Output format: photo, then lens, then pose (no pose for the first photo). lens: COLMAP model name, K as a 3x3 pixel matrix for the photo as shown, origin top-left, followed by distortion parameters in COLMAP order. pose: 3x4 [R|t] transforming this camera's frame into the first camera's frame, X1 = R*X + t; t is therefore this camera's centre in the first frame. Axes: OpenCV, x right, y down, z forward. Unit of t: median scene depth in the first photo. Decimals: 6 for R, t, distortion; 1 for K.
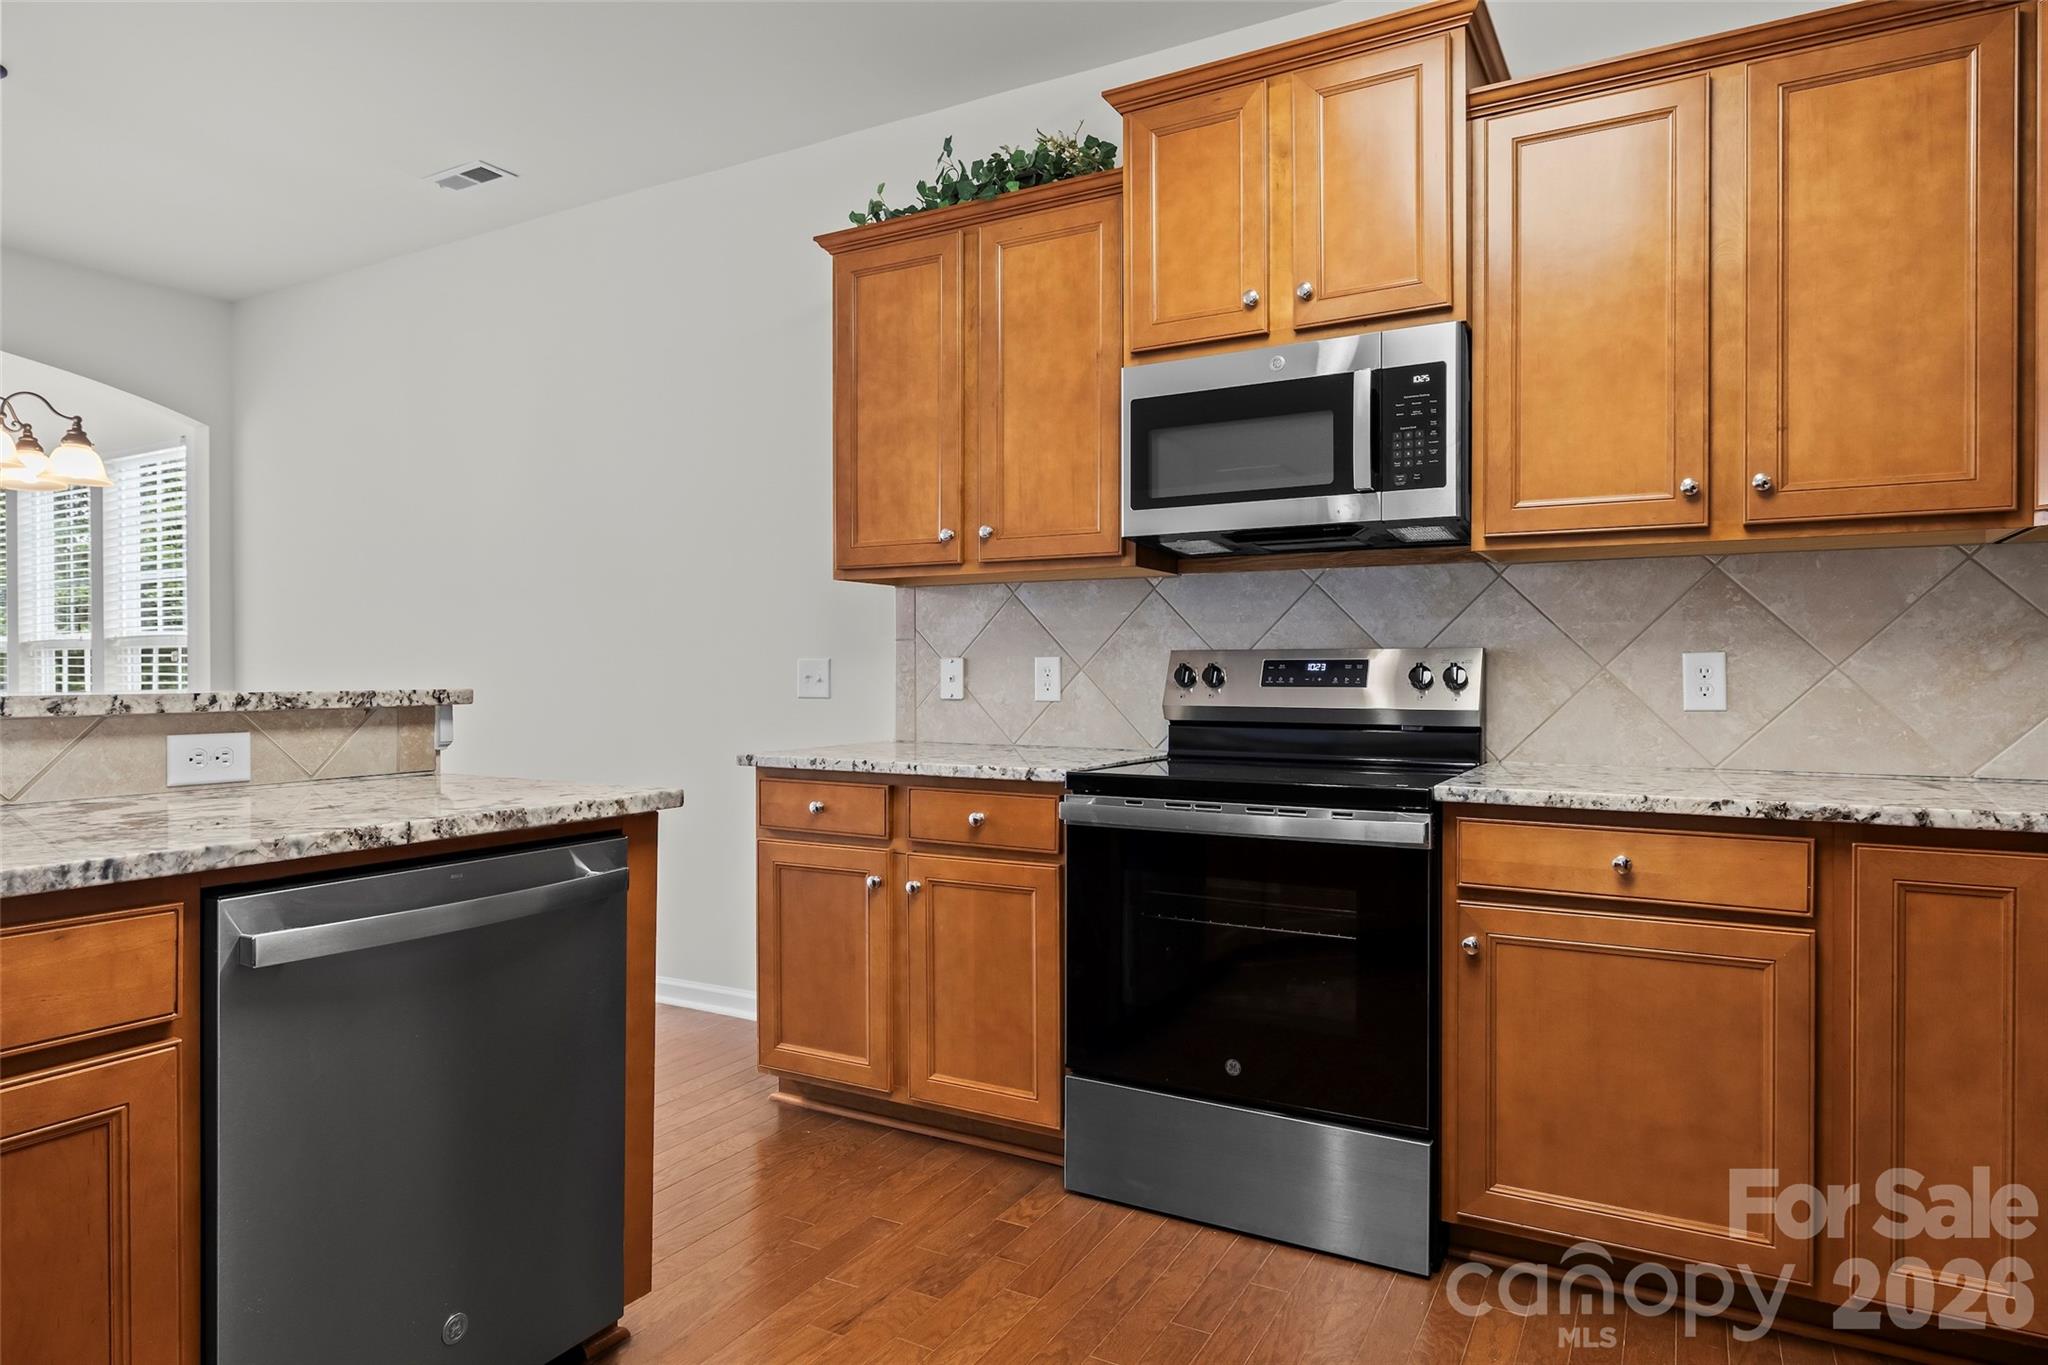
lens RADIAL K [[1204.3, 0, 1027.1], [0, 1204.3, 672.6], [0, 0, 1]] dist [-0.007758, 0.001391]
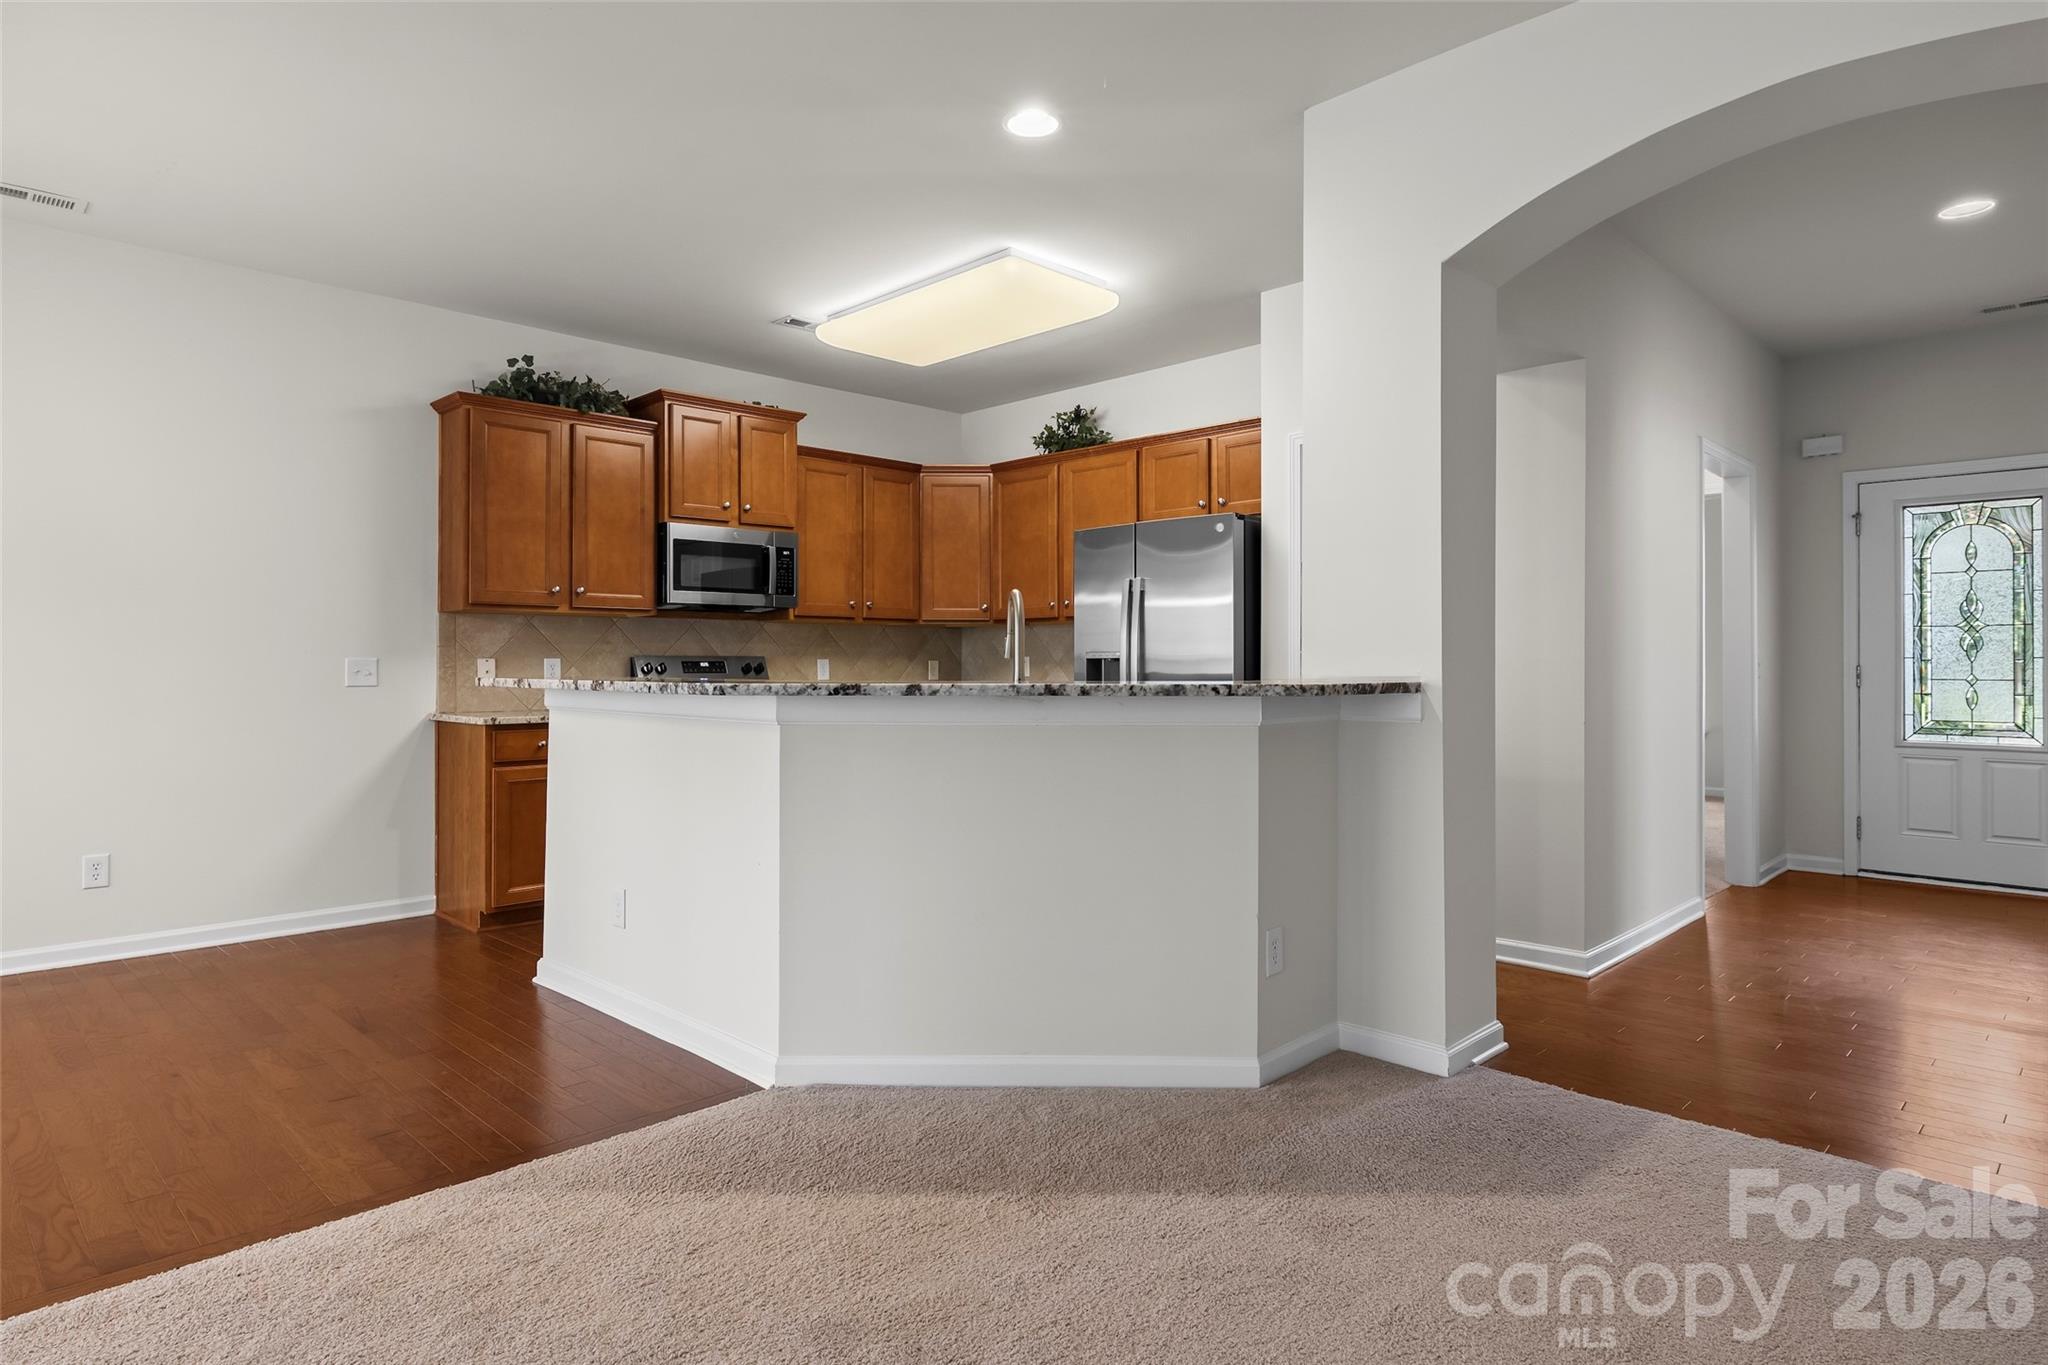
lens RADIAL K [[1157.2, 0, 1026.0], [0, 1157.2, 671.7], [0, 0, 1]] dist [0.001447, 0.000059]
pose [[0.265119, -0.008876, 0.964175, -1.660024], [-0.000311, 0.999957, 0.009291, -0.011941], [-0.964216, -0.002763, 0.265105, -0.130161]]
